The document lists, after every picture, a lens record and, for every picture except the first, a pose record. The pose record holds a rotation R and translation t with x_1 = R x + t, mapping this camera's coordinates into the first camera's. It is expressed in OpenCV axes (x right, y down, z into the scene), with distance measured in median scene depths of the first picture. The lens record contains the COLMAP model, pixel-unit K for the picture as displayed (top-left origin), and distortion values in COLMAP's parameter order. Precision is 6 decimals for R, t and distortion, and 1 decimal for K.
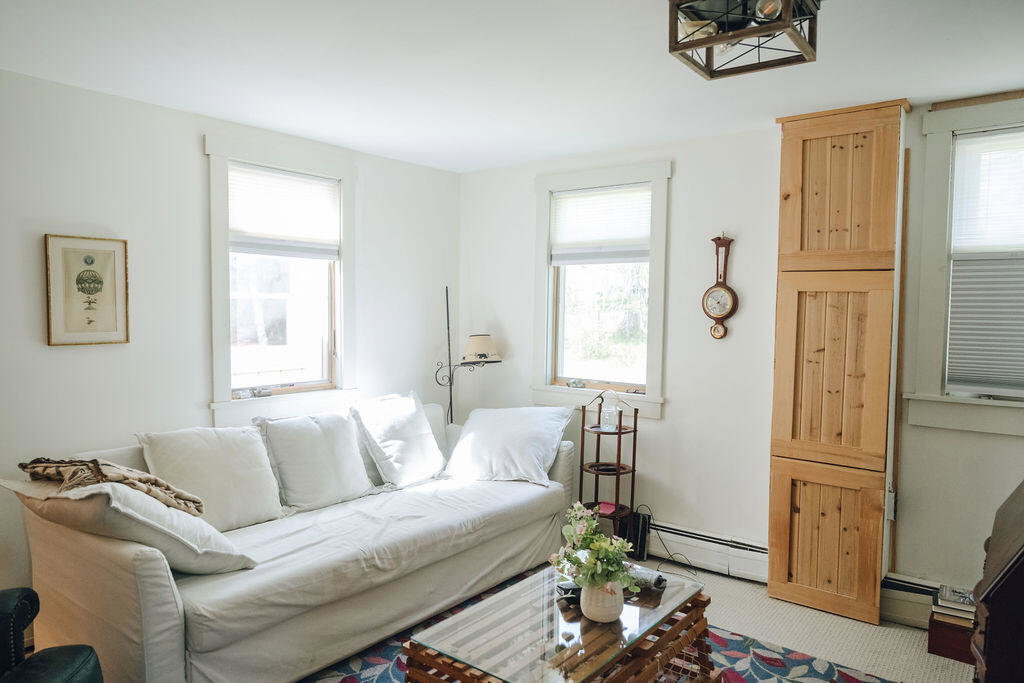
lens RADIAL K [[703.0, 0, 506.5], [0, 703.0, 342.5], [0, 0, 1]] dist [-0.037881, 0.048387]
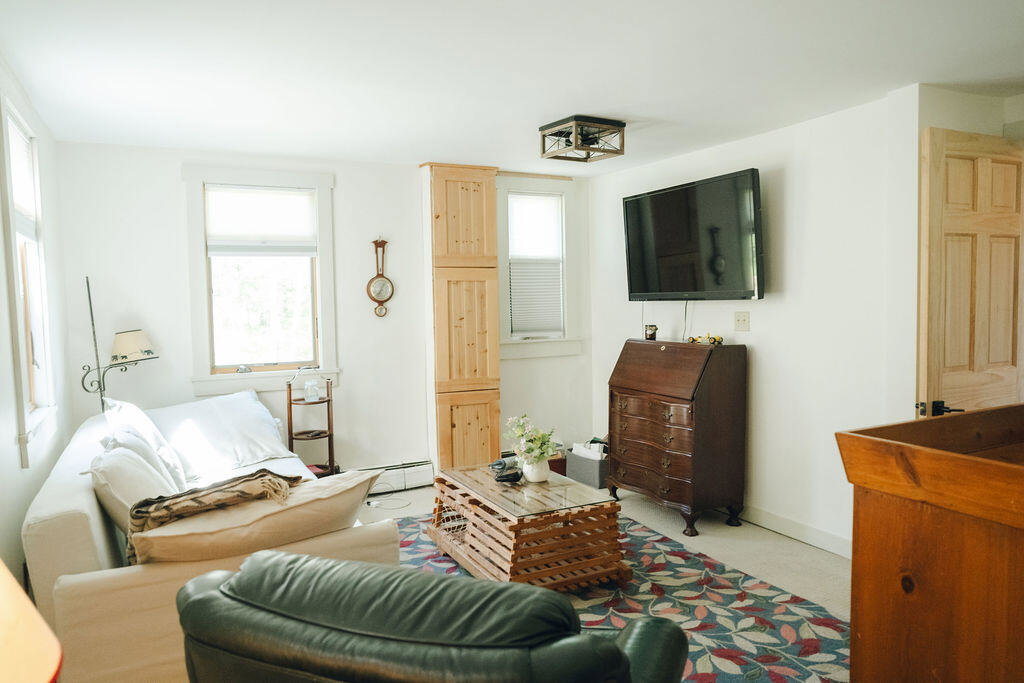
lens RADIAL K [[752.8, 0, 512.3], [0, 752.8, 338.7], [0, 0, 1]] dist [-0.037636, 0.060231]
pose [[0.397650, -0.077805, 0.914233, -0.904185], [0.066239, 0.996233, 0.055972, -0.027116], [-0.915143, 0.038300, 0.401305, 0.204006]]
